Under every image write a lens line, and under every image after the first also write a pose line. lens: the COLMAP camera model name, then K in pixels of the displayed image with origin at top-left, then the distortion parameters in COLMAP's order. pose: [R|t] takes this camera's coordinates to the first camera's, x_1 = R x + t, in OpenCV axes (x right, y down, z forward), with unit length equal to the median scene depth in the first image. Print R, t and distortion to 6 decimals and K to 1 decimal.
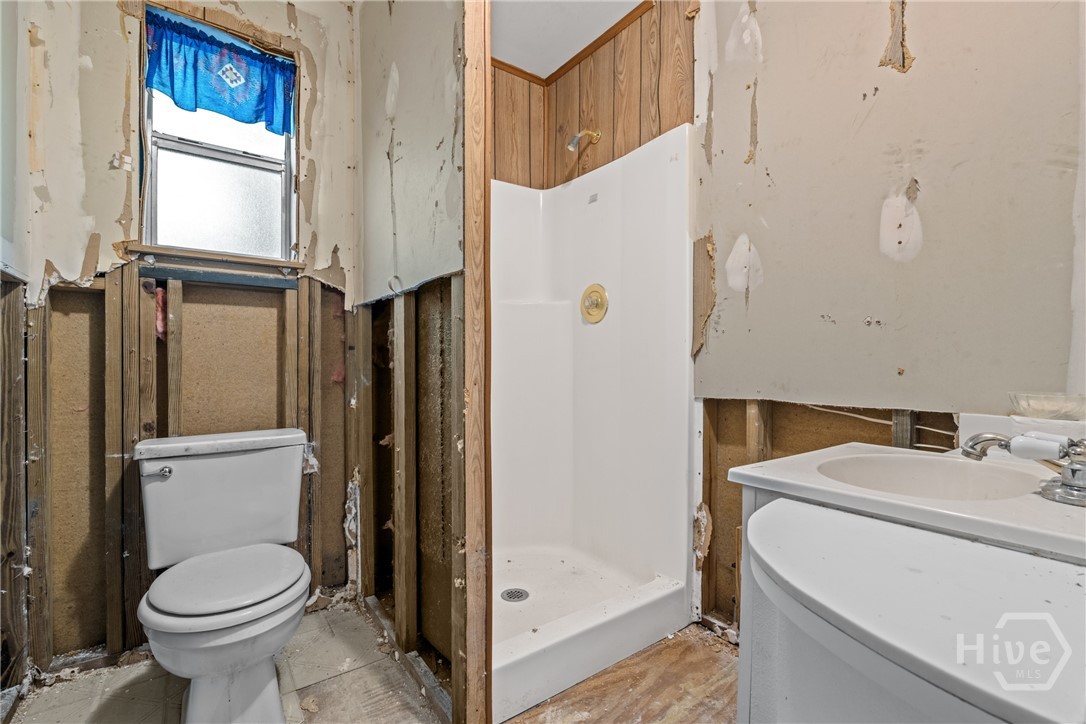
lens RADIAL K [[471.5, 0, 542.7], [0, 471.5, 361.5], [0, 0, 1]] dist [-0.007209, 0.000155]
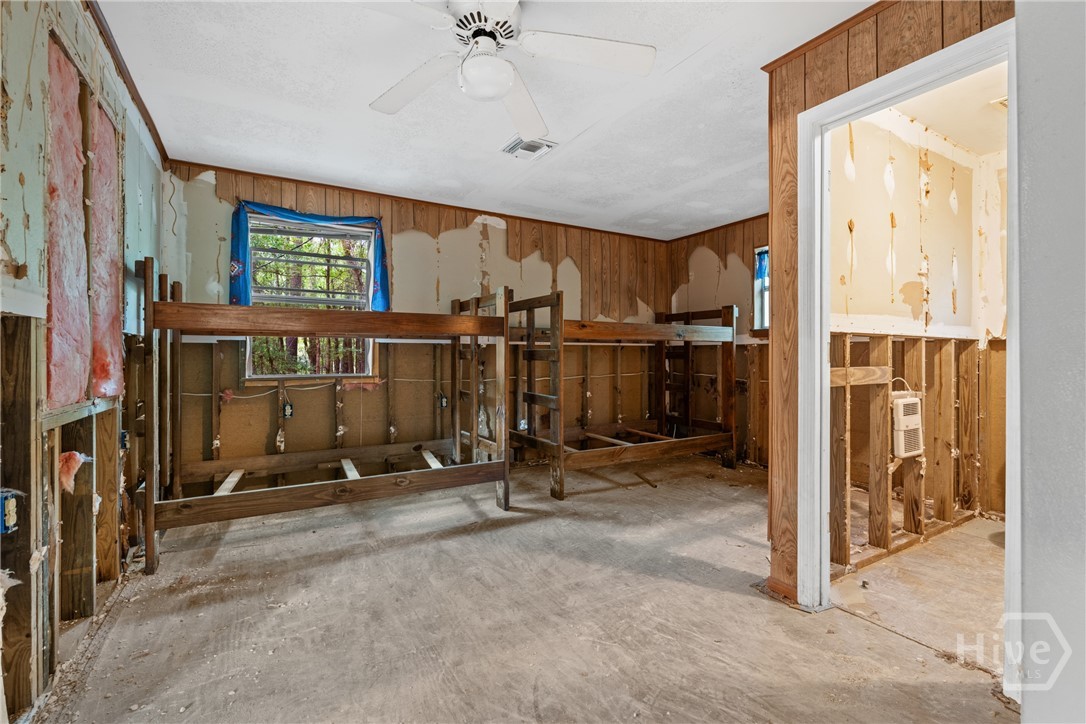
lens RADIAL K [[471.5, 0, 538.8], [0, 471.5, 358.6], [0, 0, 1]] dist [-0.007209, 0.000155]
pose [[-0.098721, -0.002637, -0.995112, 1.389610], [-0.002723, 0.999993, -0.002380, -0.063751], [0.995111, 0.002475, -0.098727, -0.917510]]
